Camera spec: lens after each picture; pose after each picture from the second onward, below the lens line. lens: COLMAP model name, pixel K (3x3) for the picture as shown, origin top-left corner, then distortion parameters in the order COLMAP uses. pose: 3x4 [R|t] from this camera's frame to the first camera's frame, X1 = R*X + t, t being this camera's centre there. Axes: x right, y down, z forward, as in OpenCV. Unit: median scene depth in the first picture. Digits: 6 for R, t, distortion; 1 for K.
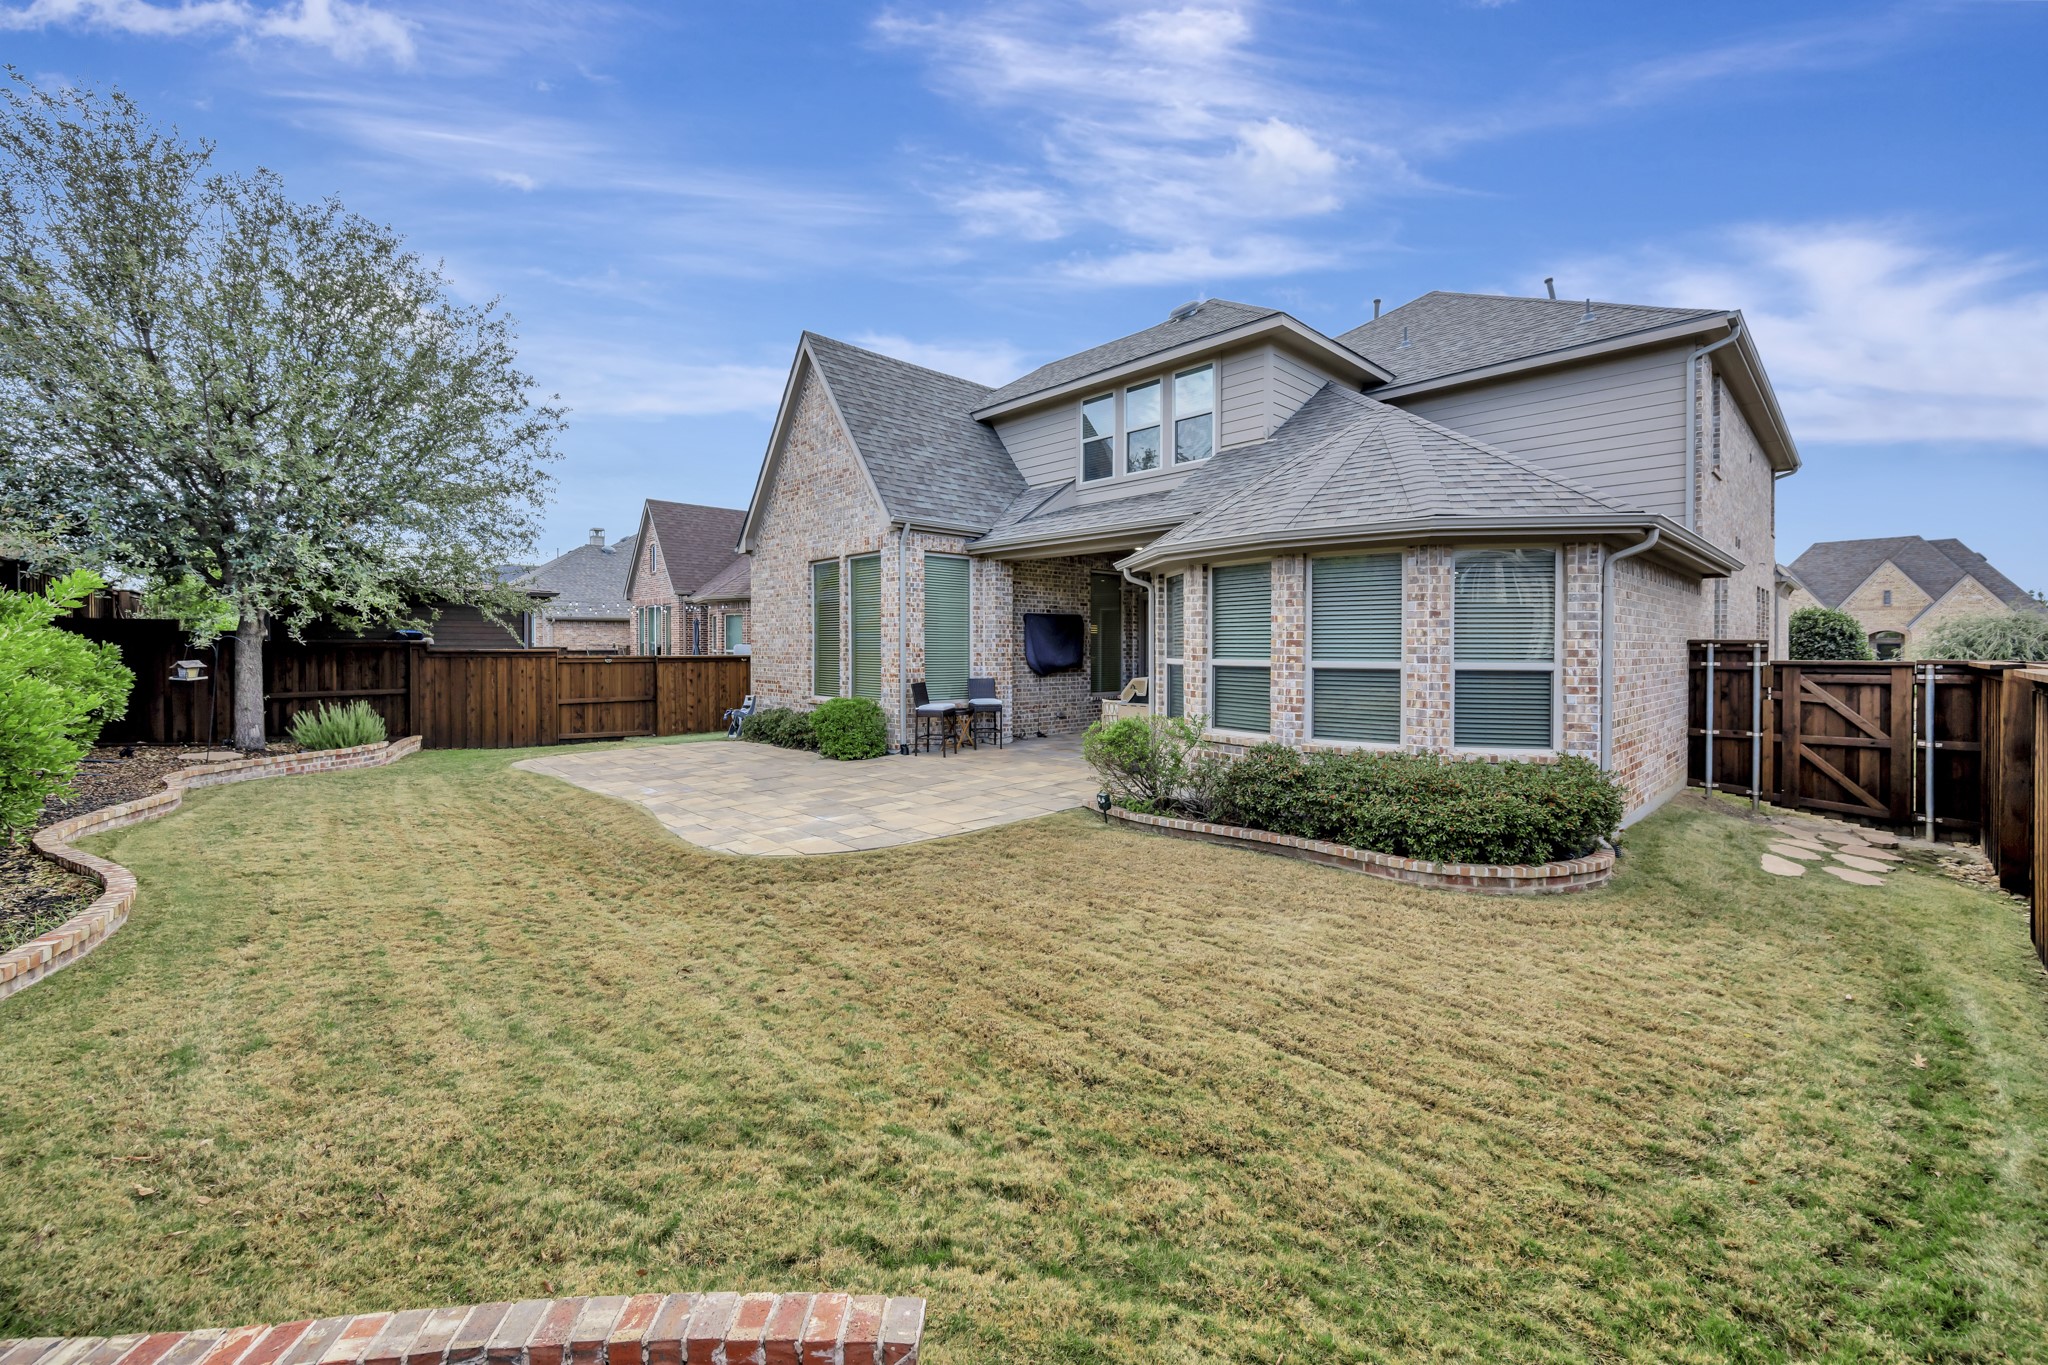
lens RADIAL K [[814.0, 0, 1022.9], [0, 814.0, 667.5], [0, 0, 1]] dist [-0.000453, 0.000048]
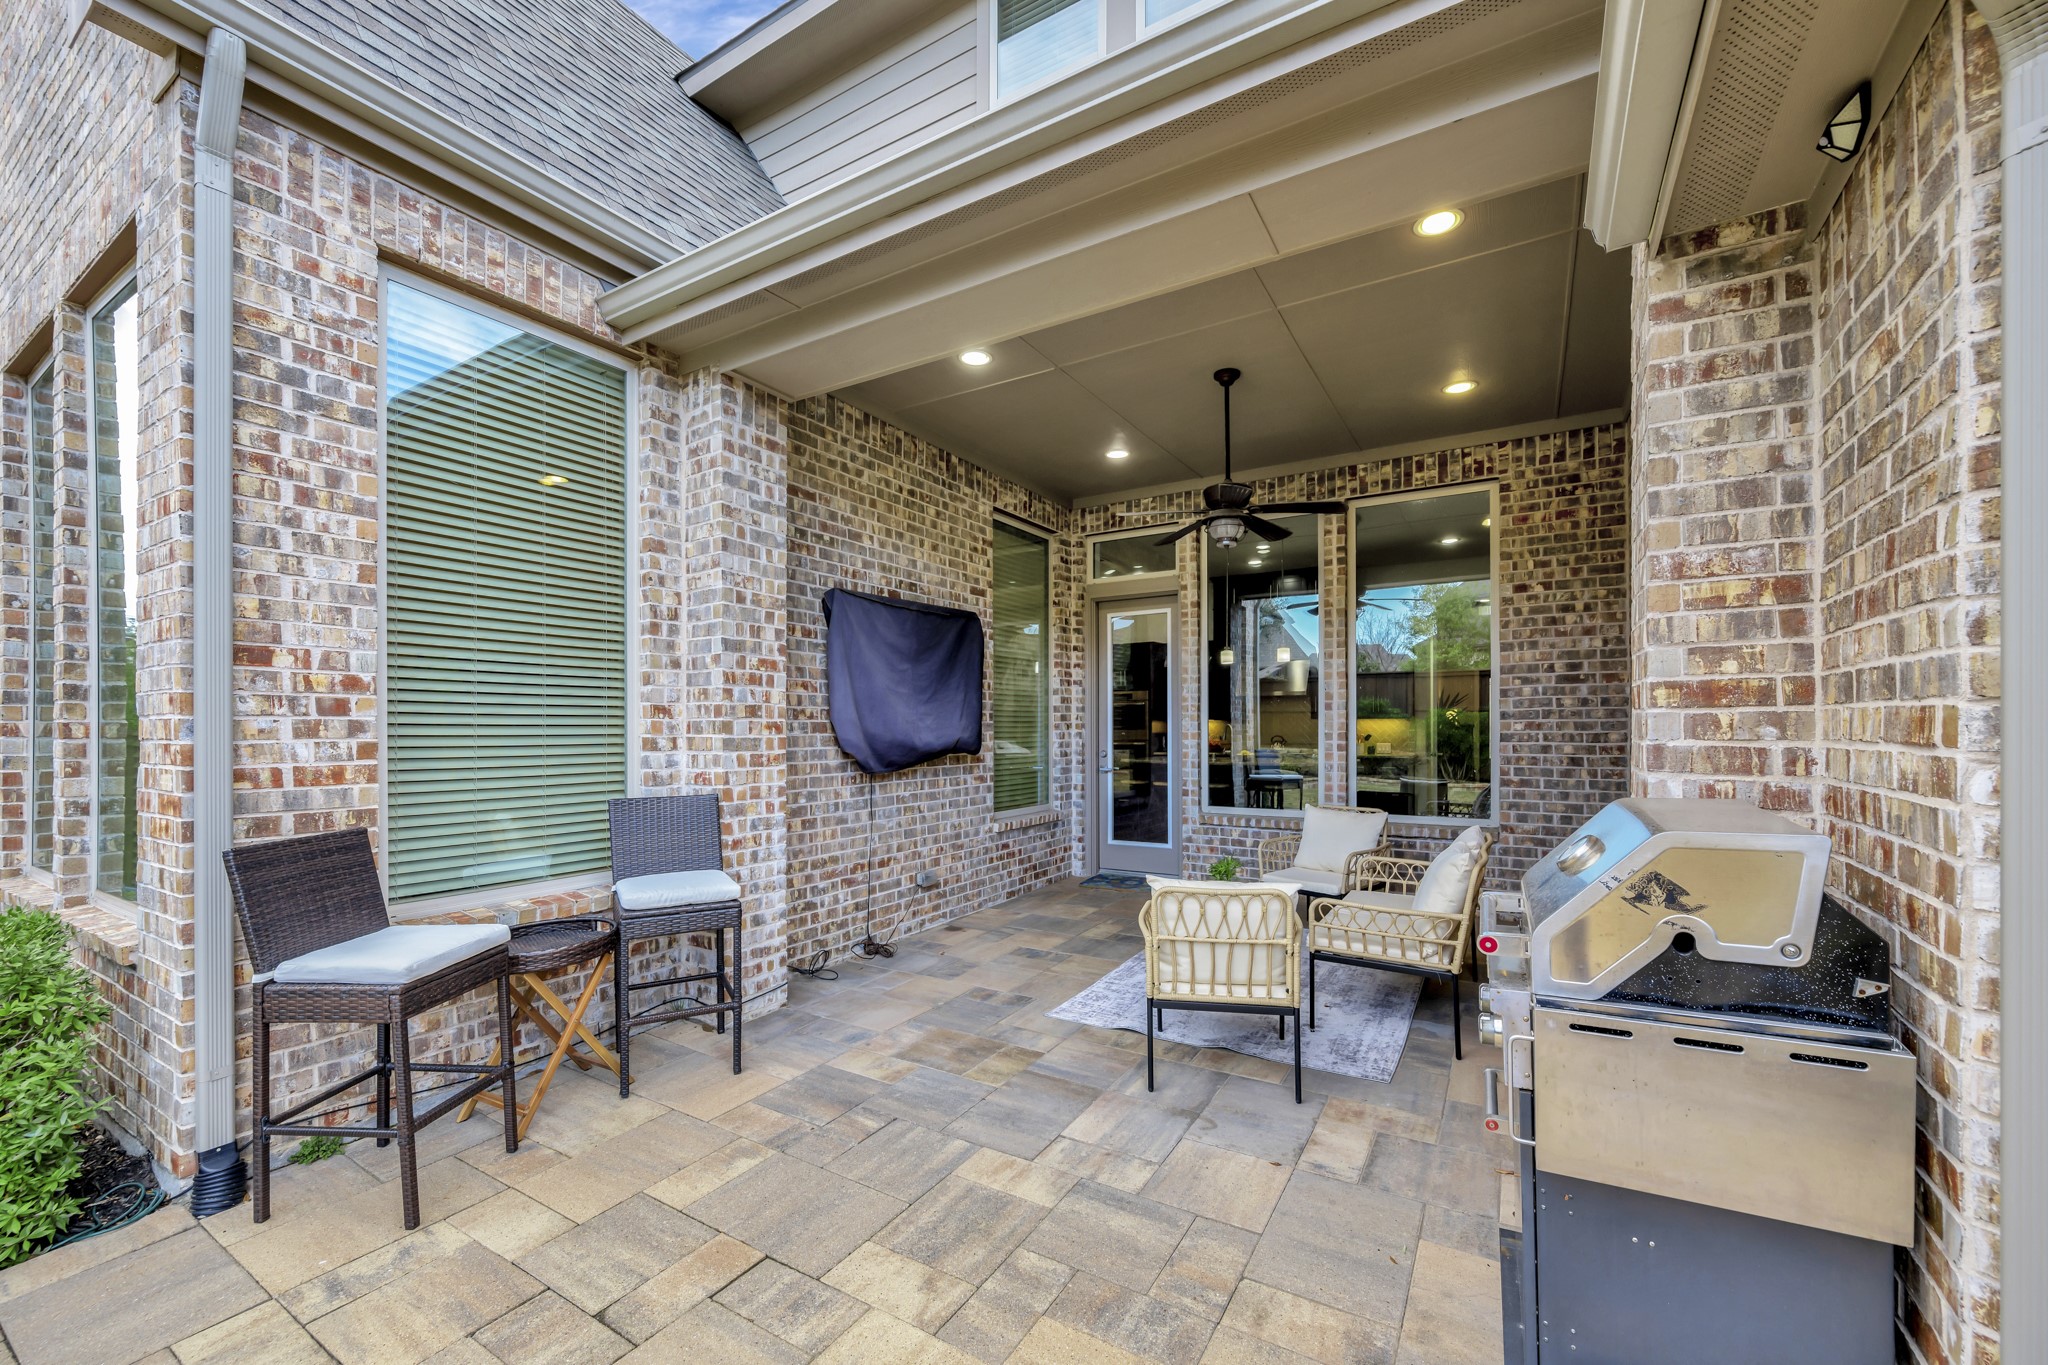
lens RADIAL K [[814.0, 0, 1022.4], [0, 814.0, 733.3], [0, 0, 1]] dist [-0.000453, 0.000048]
pose [[0.967735, -0.003660, 0.251945, -0.004243], [0.007263, 0.999884, -0.013370, -0.003625], [-0.251867, 0.014768, 0.967649, 0.693994]]
